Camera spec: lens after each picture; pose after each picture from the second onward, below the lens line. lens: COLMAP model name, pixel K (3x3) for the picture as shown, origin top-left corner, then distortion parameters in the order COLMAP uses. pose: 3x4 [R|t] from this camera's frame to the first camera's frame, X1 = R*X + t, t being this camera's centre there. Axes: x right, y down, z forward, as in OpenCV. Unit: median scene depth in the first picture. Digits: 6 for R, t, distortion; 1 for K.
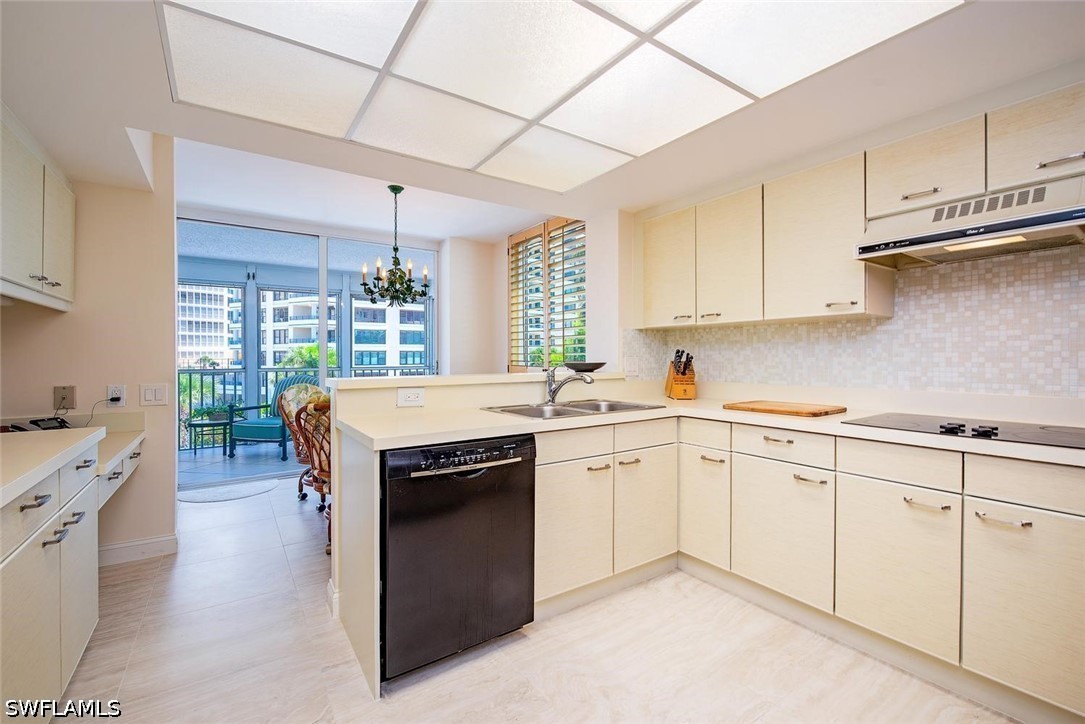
lens RADIAL K [[469.7, 0, 543.5], [0, 469.7, 359.3], [0, 0, 1]] dist [-0.004244, -0.001091]
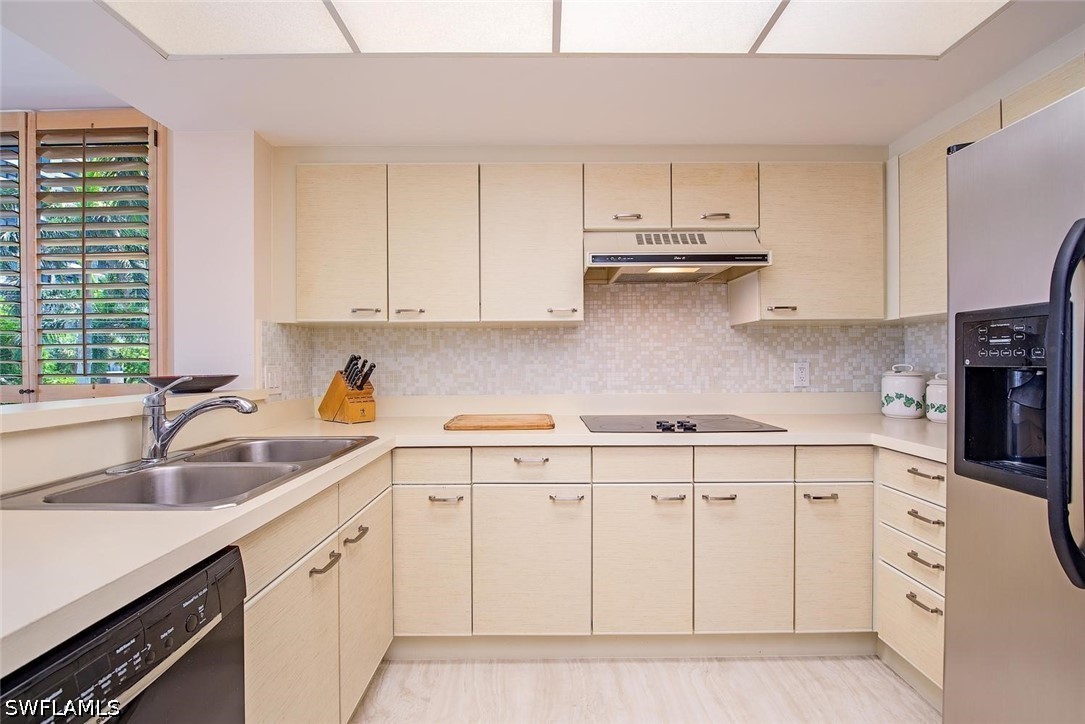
lens RADIAL K [[469.7, 0, 540.9], [0, 469.7, 359.8], [0, 0, 1]] dist [-0.004244, -0.001091]
pose [[0.570193, 0.003932, 0.821502, -0.187712], [0.007949, 0.999915, -0.010303, -0.004004], [-0.821473, 0.012404, 0.570113, 0.445295]]
